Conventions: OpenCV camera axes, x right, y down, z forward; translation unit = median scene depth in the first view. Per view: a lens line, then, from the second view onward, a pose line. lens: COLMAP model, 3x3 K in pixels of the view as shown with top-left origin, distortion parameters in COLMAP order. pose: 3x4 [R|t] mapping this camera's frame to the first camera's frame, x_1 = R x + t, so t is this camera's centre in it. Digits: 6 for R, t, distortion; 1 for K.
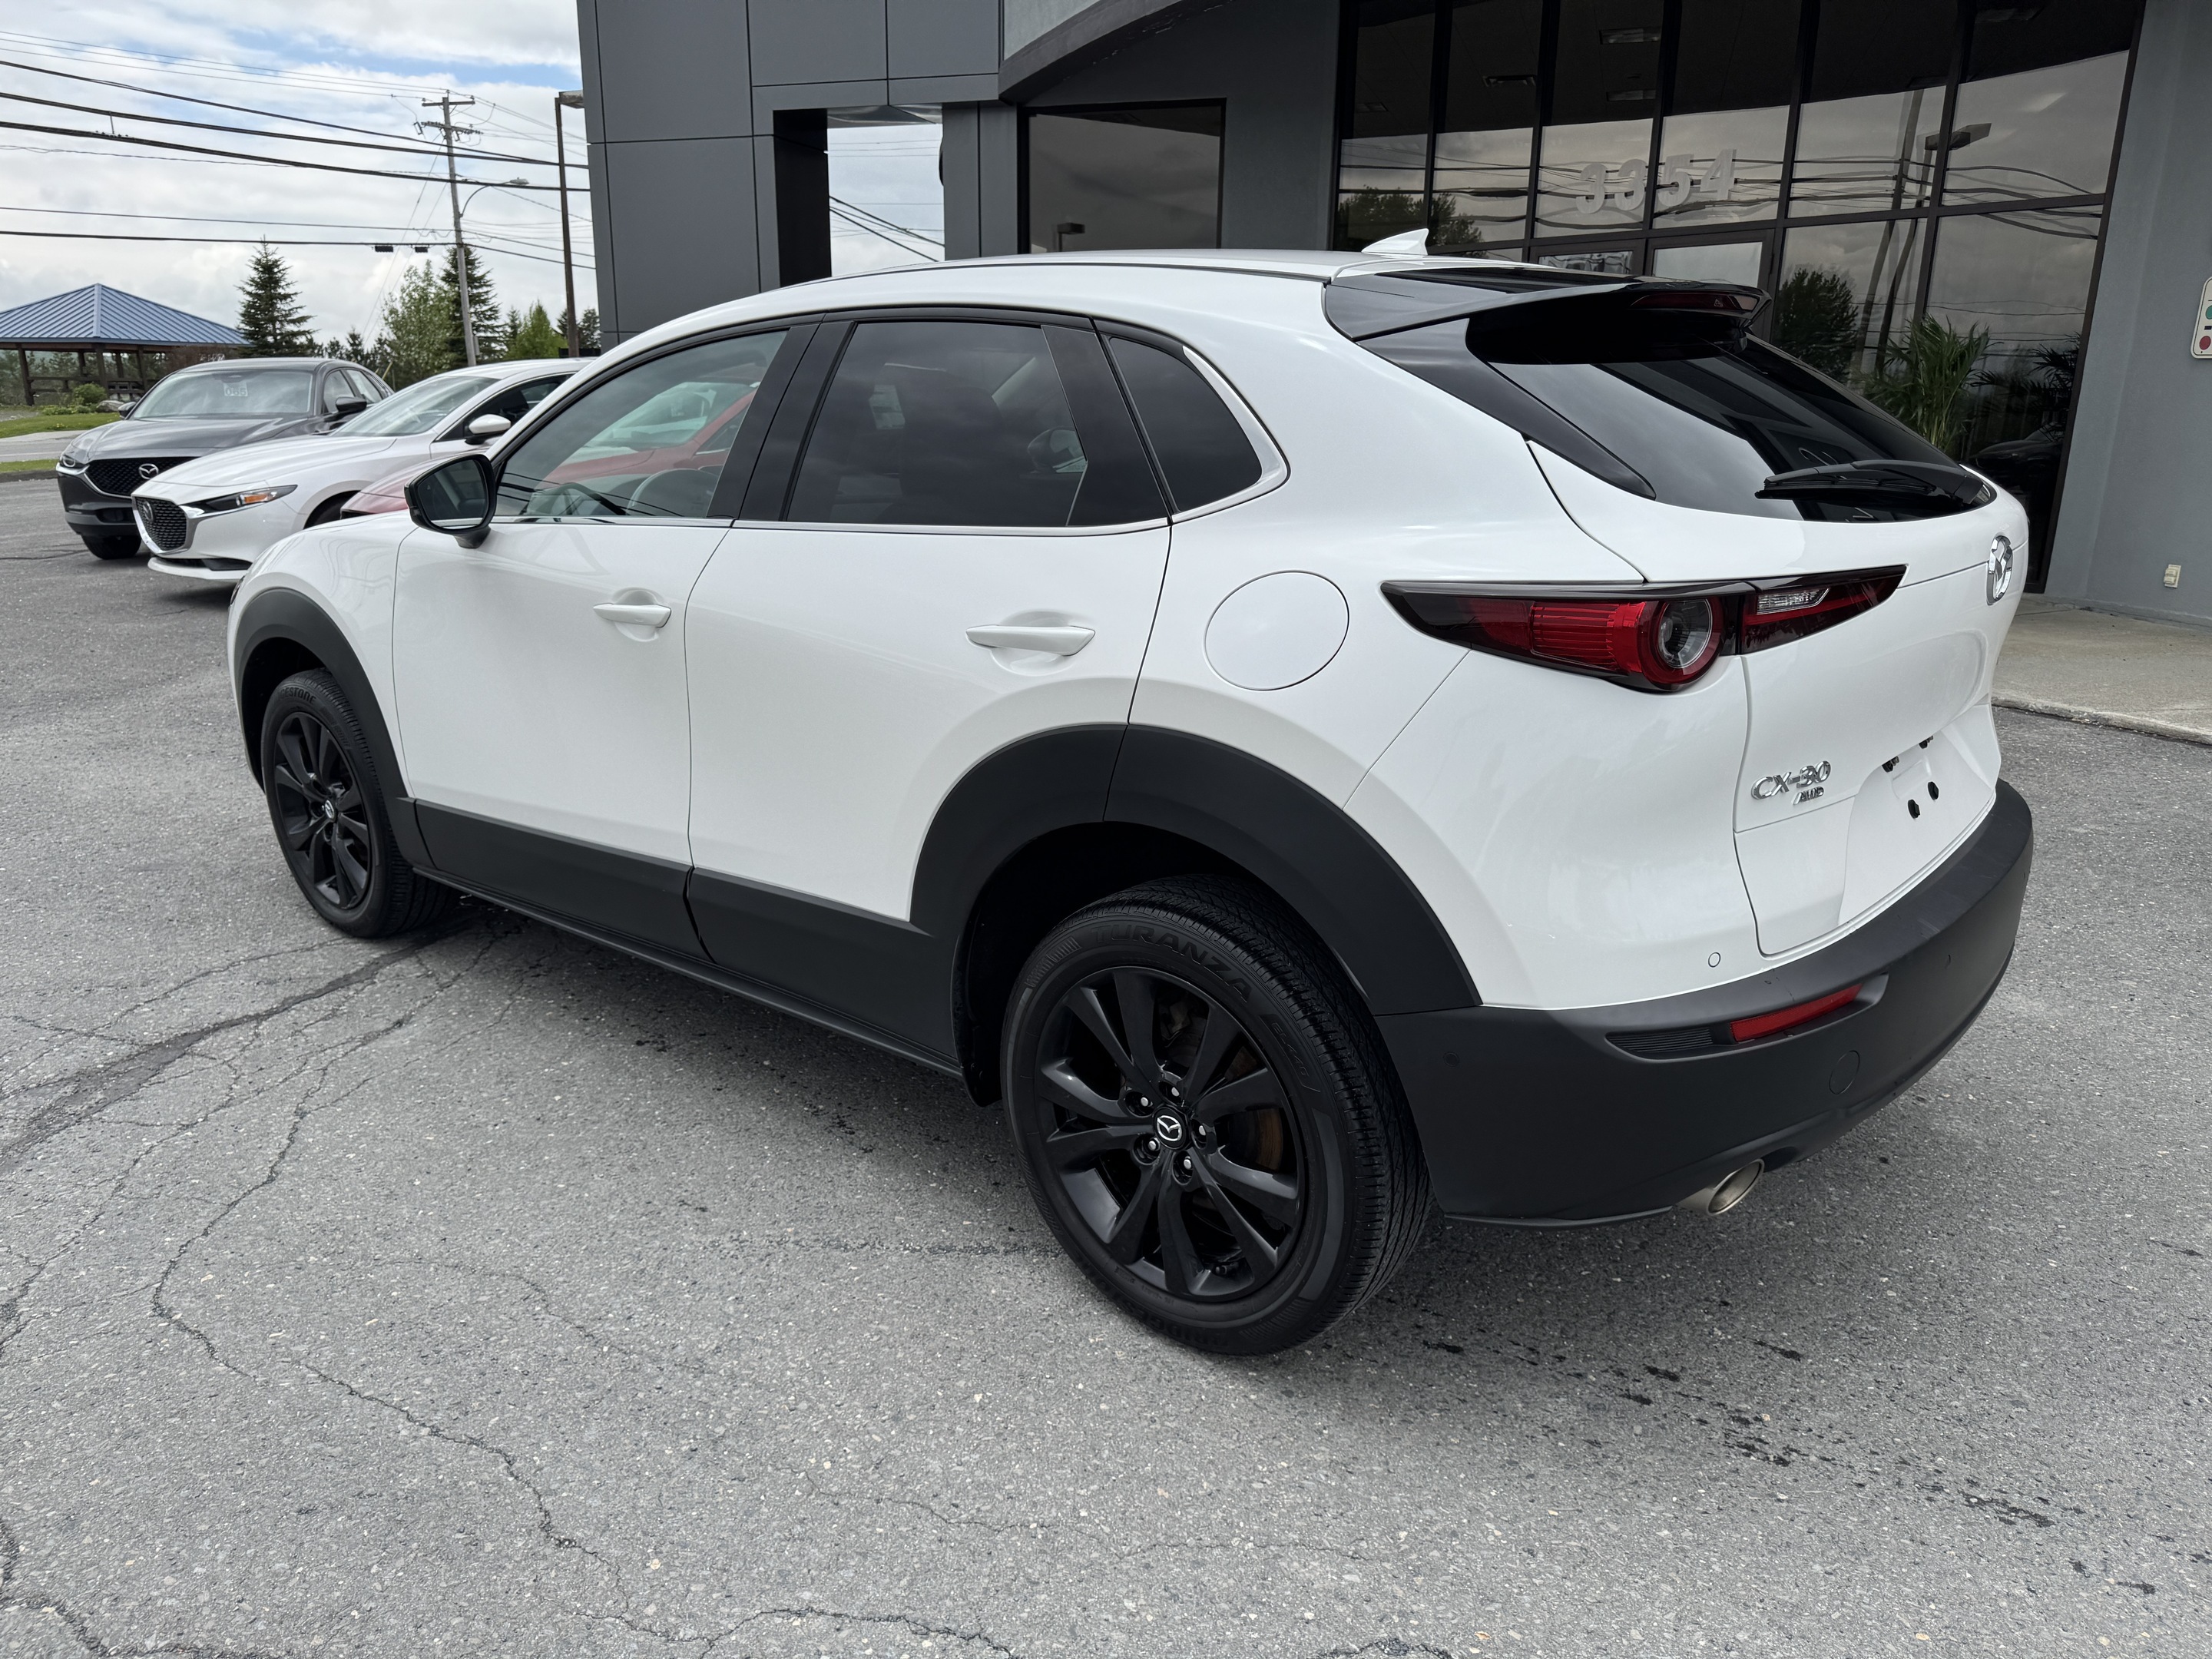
lens RADIAL K [[1677.6, 0, 1100.9], [0, 1677.6, 912.0], [0, 0, 1]] dist [-0.012384, -0.005011]
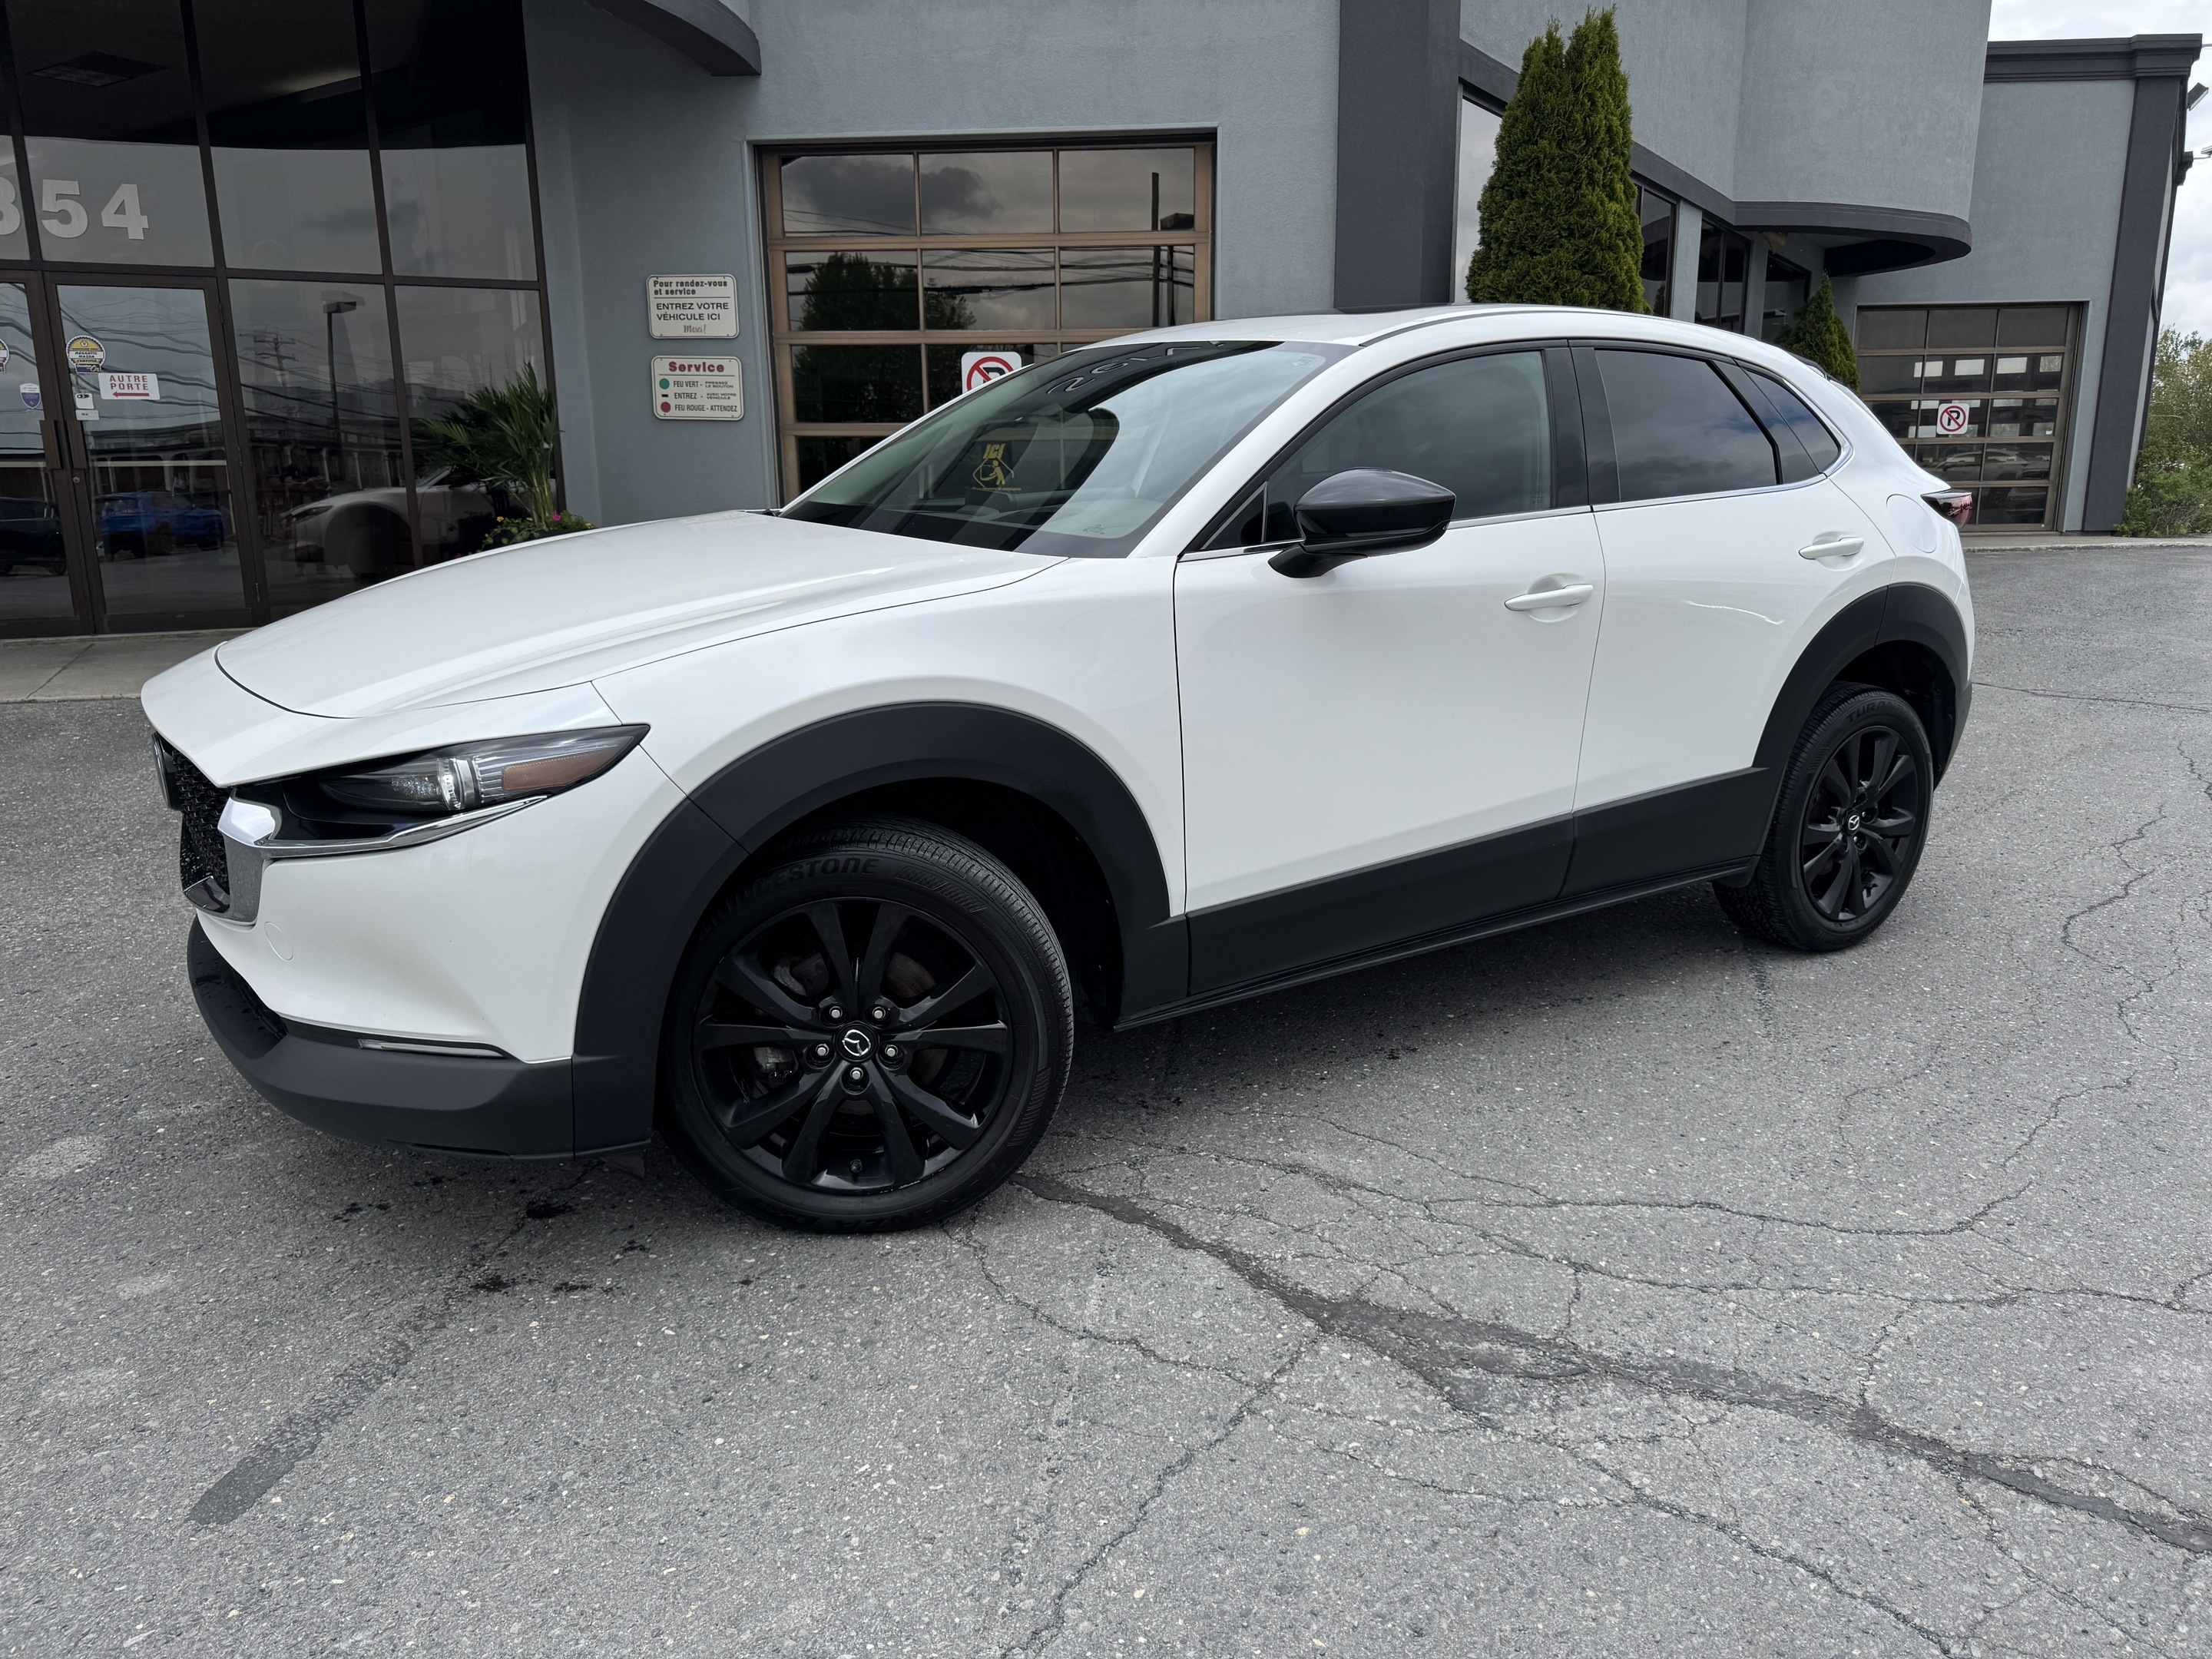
lens RADIAL K [[1791.8, 0, 1066.5], [0, 1791.8, 831.2], [0, 0, 1]] dist [-0.012944, -0.005667]
pose [[0.163319, -0.191810, 0.967748, -1.439435], [0.290575, 0.946759, 0.138612, -0.275544], [-0.942811, 0.258565, 0.210359, 1.035940]]
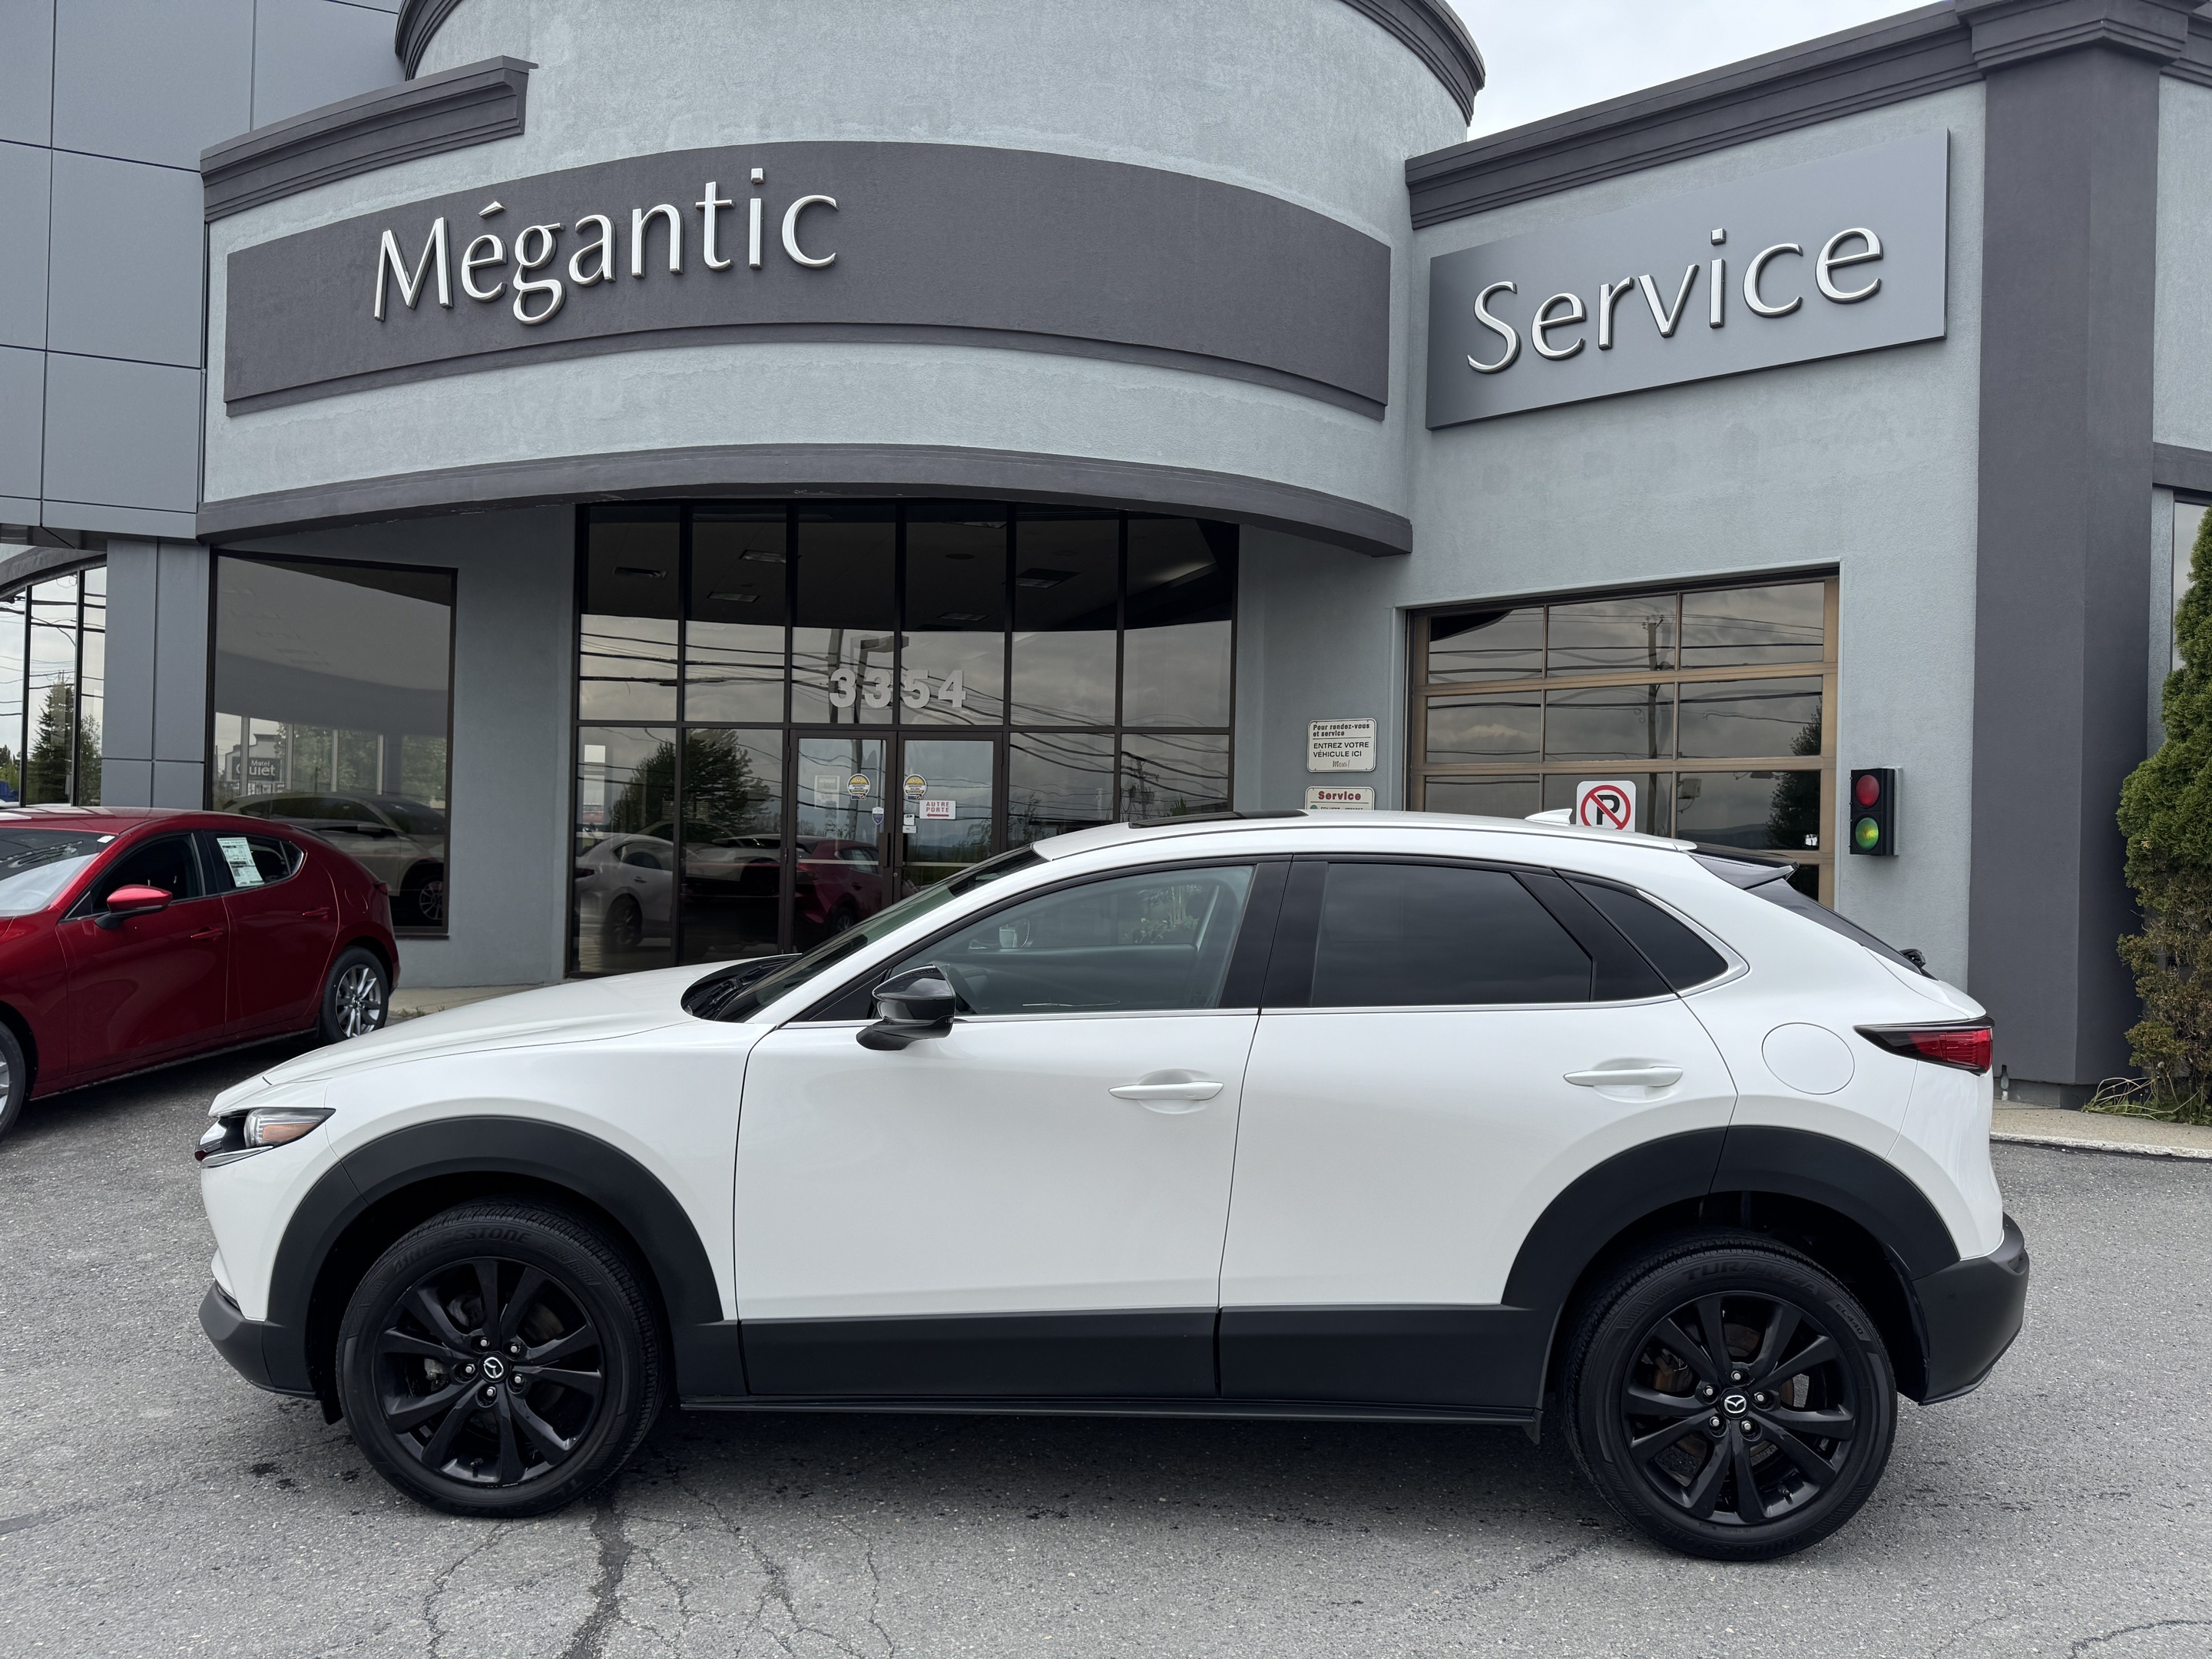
lens RADIAL K [[1647.3, 0, 1106.0], [0, 1647.3, 829.5], [0, 0, 1]] dist [0.065775, -0.139265]
pose [[0.727060, 0.015326, 0.686403, -1.076876], [0.181727, 0.959799, -0.213921, -0.111840], [-0.662087, 0.280271, 0.695046, 0.172858]]
